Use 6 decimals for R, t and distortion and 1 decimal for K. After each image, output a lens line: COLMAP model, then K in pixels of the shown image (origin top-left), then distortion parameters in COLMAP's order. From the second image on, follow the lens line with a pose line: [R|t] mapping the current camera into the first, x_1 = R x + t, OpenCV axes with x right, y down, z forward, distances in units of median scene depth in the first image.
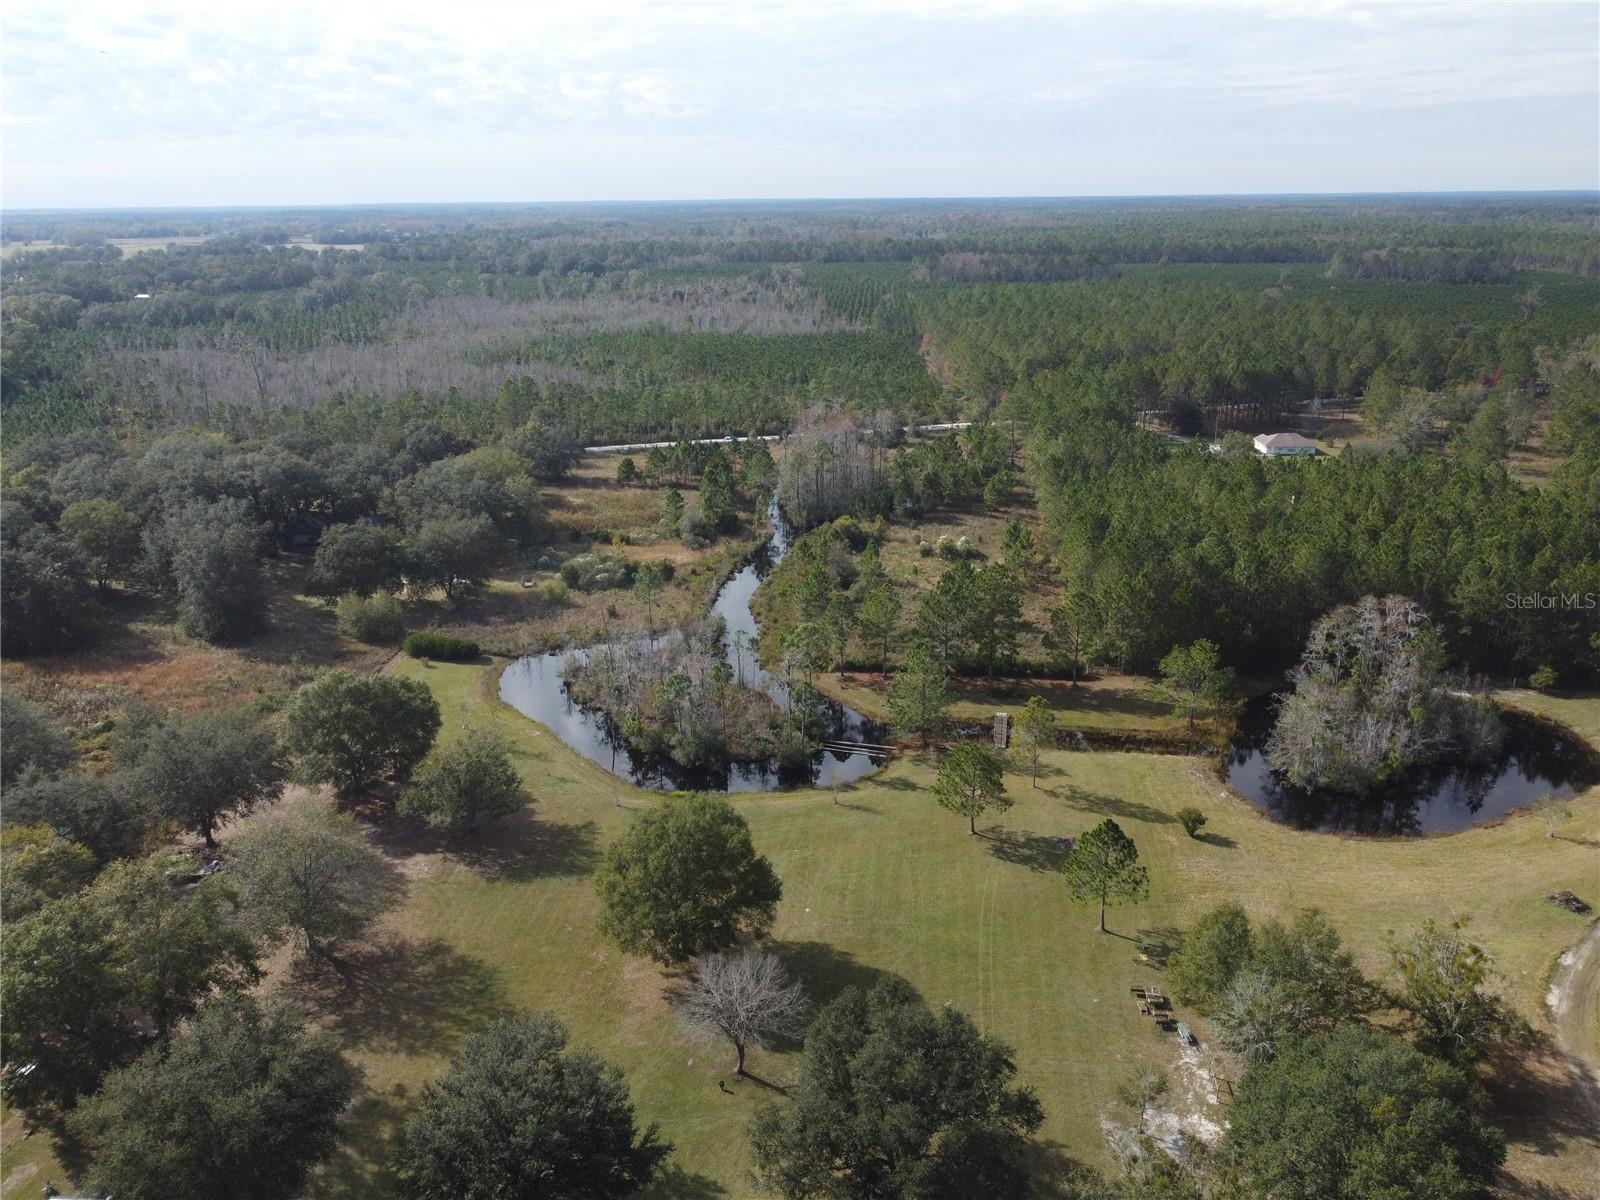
lens RADIAL K [[1204.3, 0, 806.5], [0, 1204.3, 597.2], [0, 0, 1]] dist [0.003242, -0.008042]
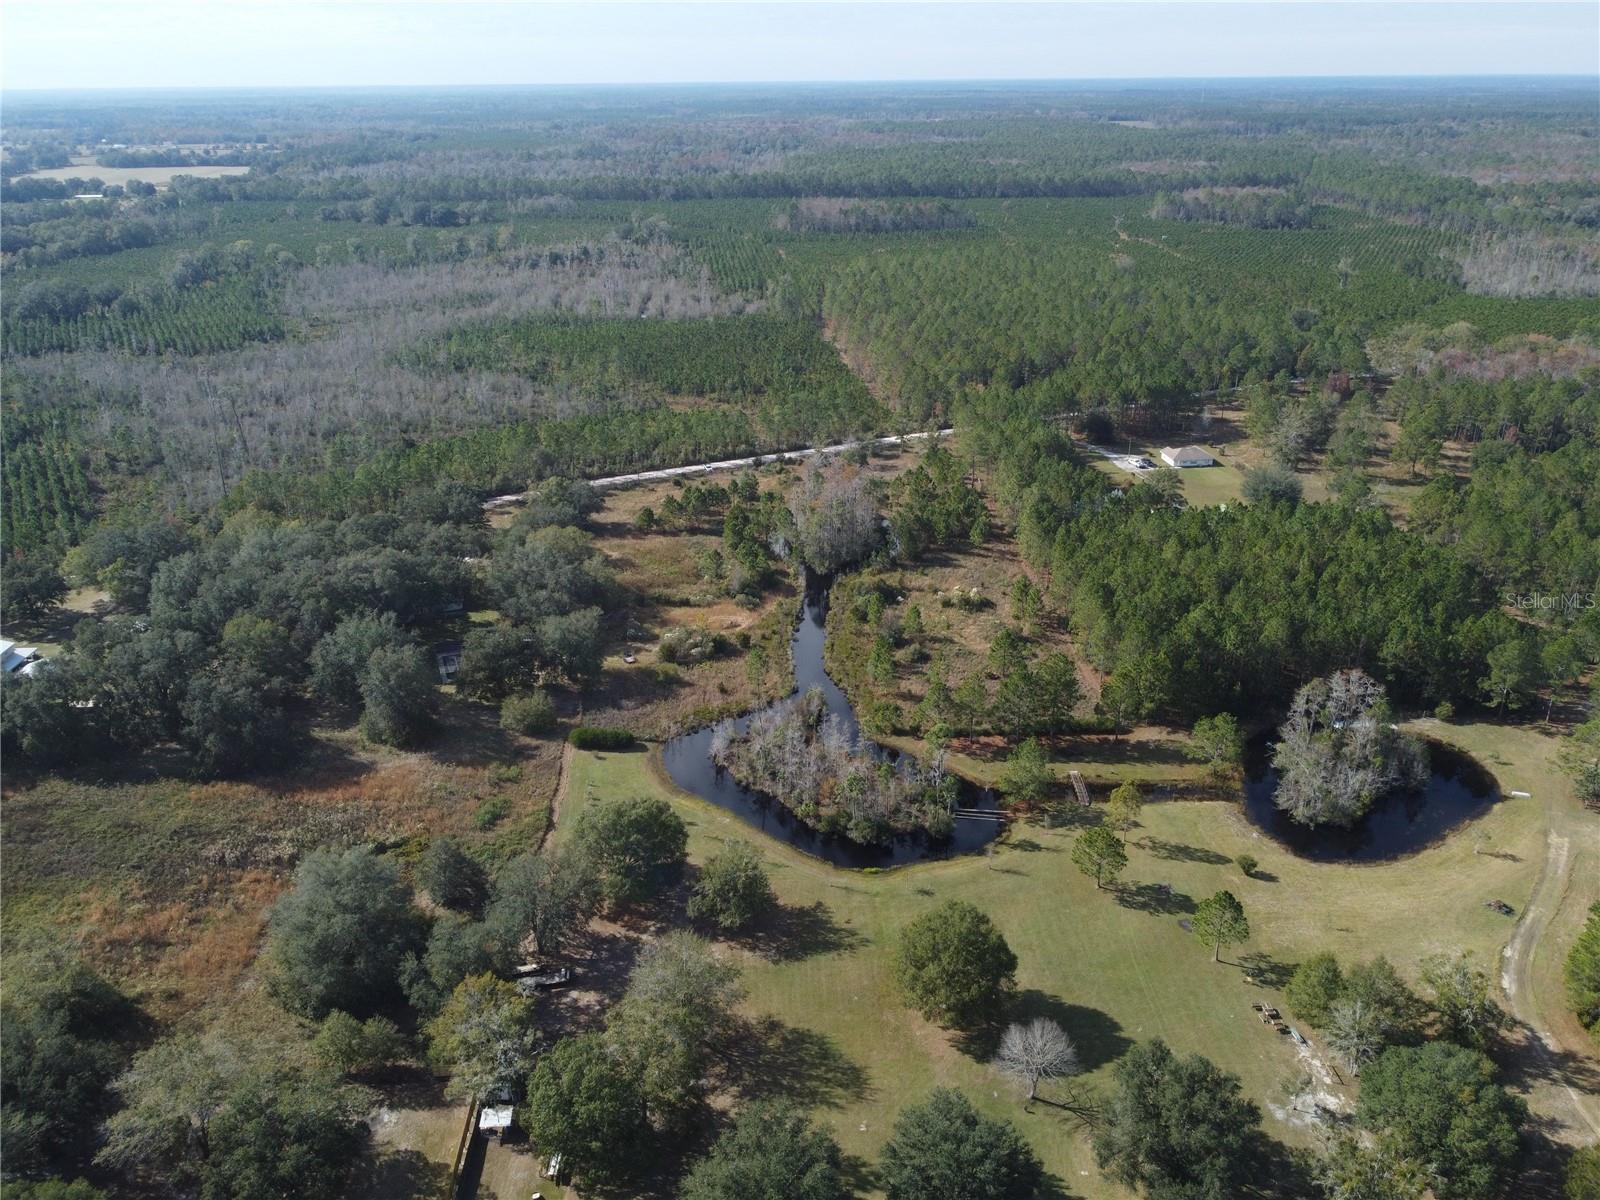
lens RADIAL K [[1204.3, 0, 794.6], [0, 1204.3, 602.8], [0, 0, 1]] dist [0.003242, -0.008042]
pose [[0.987511, -0.061713, 0.144958, -0.325749], [0.047586, 0.993951, 0.098979, -0.237318], [-0.150189, -0.090845, 0.984475, -0.238267]]
